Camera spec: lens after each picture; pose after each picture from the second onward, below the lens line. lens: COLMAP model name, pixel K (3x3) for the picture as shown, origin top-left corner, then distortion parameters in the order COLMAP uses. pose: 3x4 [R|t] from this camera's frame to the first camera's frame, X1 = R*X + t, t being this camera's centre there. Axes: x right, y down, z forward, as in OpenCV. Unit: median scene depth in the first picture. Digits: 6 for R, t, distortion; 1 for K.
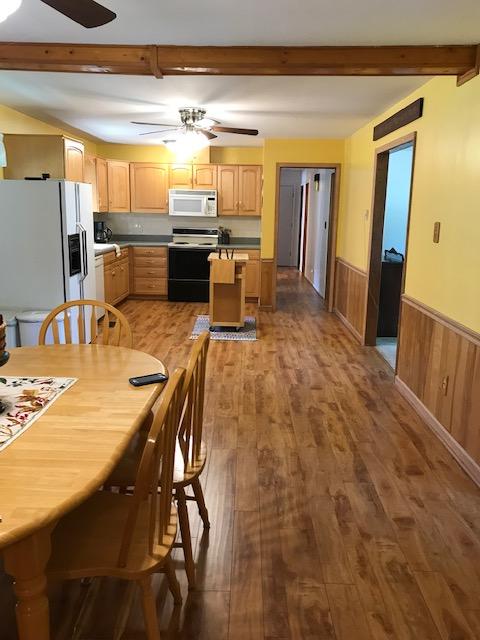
lens RADIAL K [[518.5, 0, 240.0], [0, 518.5, 320.0], [0, 0, 1]] dist [0.020468, -0.007434]
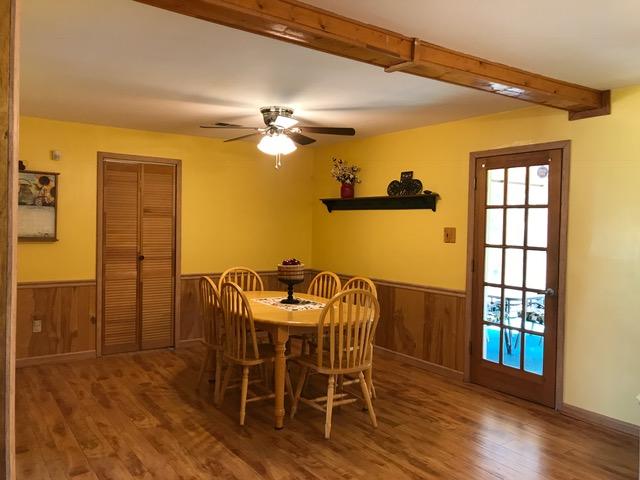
lens RADIAL K [[524.0, 0, 320.0], [0, 524.0, 240.0], [0, 0, 1]] dist [0.011501, 0.010100]
pose [[-0.808684, -0.012721, -0.588106, 0.380440], [-0.160649, 0.966537, 0.199996, -0.285257], [0.565881, 0.256213, -0.783667, 1.375411]]
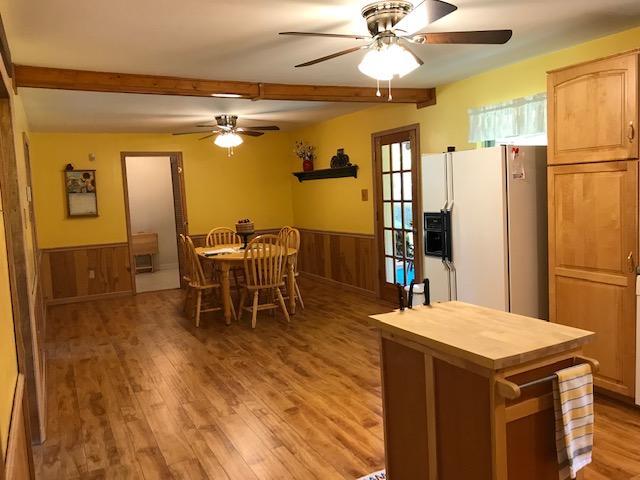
lens RADIAL K [[518.5, 0, 320.0], [0, 518.5, 240.0], [0, 0, 1]] dist [0.020468, -0.007434]
pose [[-0.879321, 0.071996, -0.470756, 0.330203], [-0.071173, 0.957537, 0.279386, -0.421433], [0.470881, 0.279176, -0.836859, 1.975418]]
